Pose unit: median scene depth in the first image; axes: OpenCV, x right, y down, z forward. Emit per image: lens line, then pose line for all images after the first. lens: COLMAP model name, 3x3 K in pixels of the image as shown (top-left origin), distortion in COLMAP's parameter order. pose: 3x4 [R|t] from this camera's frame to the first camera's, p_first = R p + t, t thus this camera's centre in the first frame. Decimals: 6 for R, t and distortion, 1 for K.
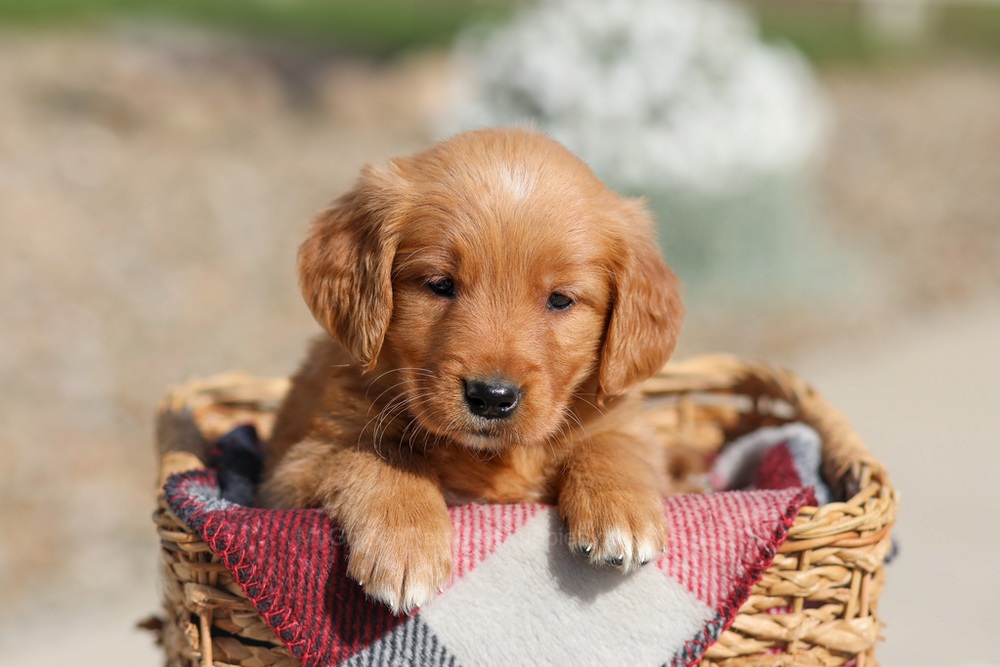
lens RADIAL K [[2922.3, 0, 501.3], [0, 2922.3, 332.9], [0, 0, 1]] dist [-0.027518, -0.198953]
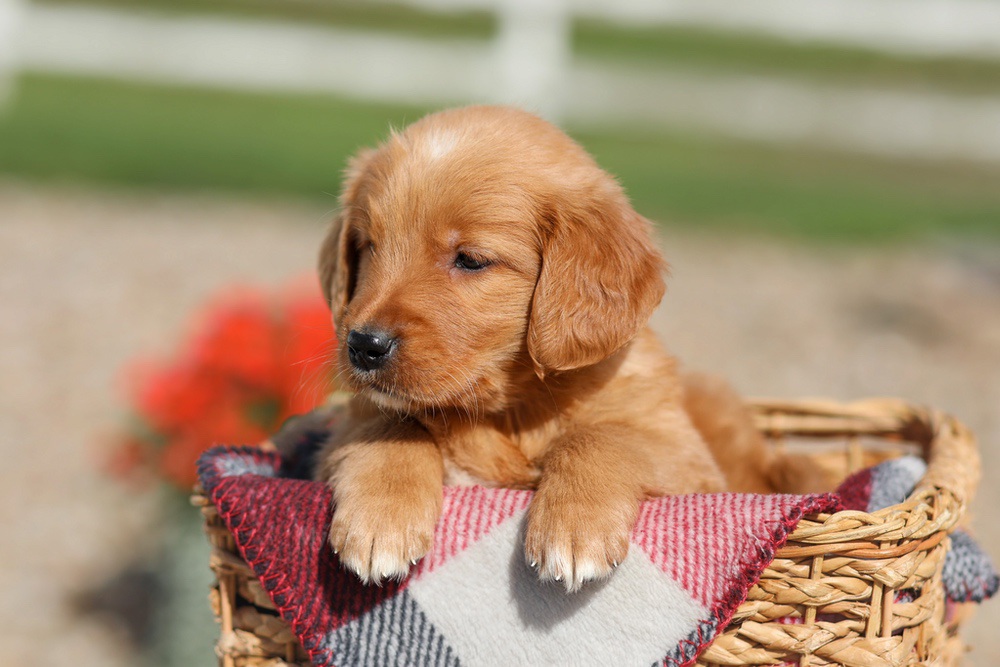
lens RADIAL K [[2906.0, 0, 479.5], [0, 2906.0, 261.7], [0, 0, 1]] dist [0.043502, -0.815259]
pose [[0.949531, 0.031967, -0.312041, 0.297612], [-0.065041, 0.993238, -0.096168, 0.077958], [0.306857, 0.111610, 0.945189, 0.054472]]
